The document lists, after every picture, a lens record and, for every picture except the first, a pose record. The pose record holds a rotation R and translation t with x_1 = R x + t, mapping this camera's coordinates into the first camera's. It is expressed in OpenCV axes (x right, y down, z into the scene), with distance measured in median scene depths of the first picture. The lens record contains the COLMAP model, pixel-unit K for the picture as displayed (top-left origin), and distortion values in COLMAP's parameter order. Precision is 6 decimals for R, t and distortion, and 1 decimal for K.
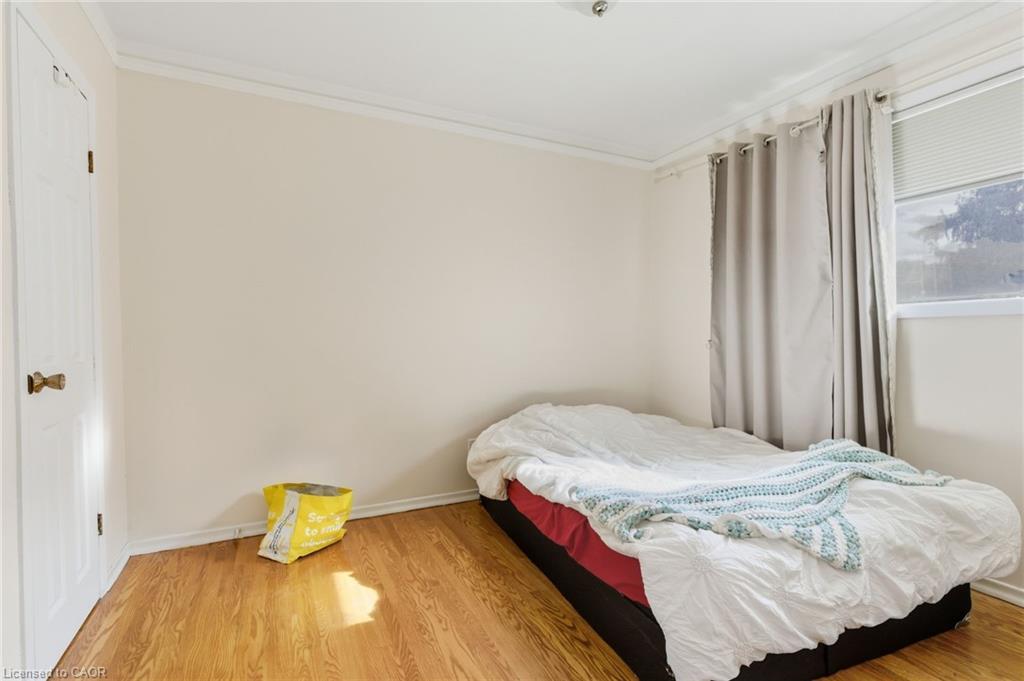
lens RADIAL K [[485.2, 0, 513.7], [0, 485.2, 332.0], [0, 0, 1]] dist [-0.000850, -0.000712]
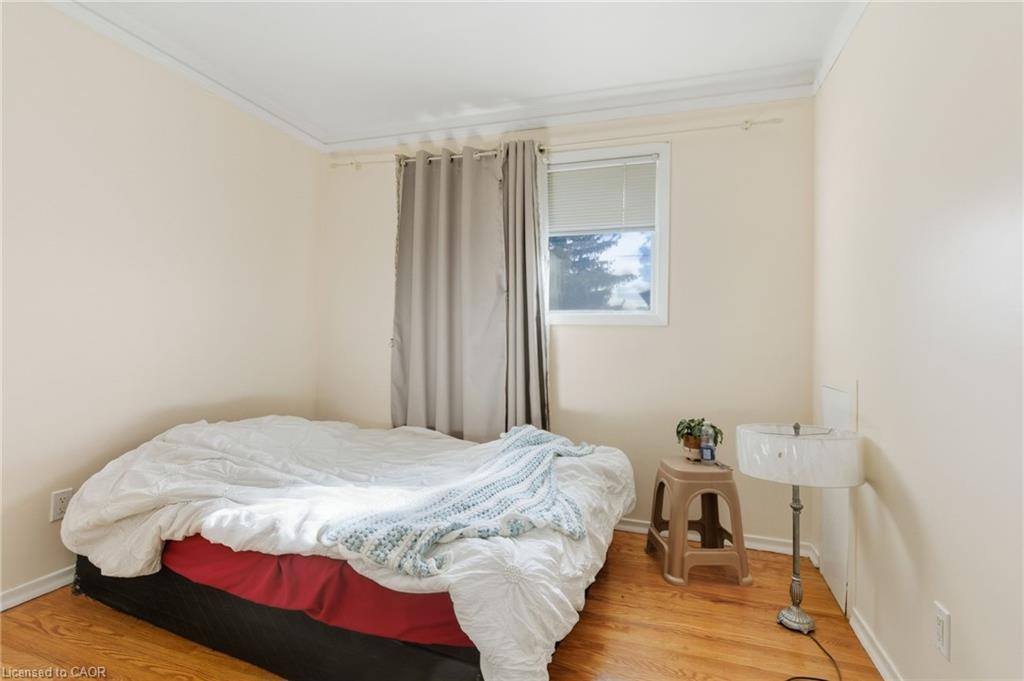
lens RADIAL K [[484.7, 0, 513.6], [0, 484.7, 312.3], [0, 0, 1]] dist [0.003594, -0.000402]
pose [[0.700050, 0.054179, 0.712035, -0.196766], [-0.029478, 0.998460, -0.046991, 0.002763], [-0.713485, 0.011907, 0.700569, 0.193358]]
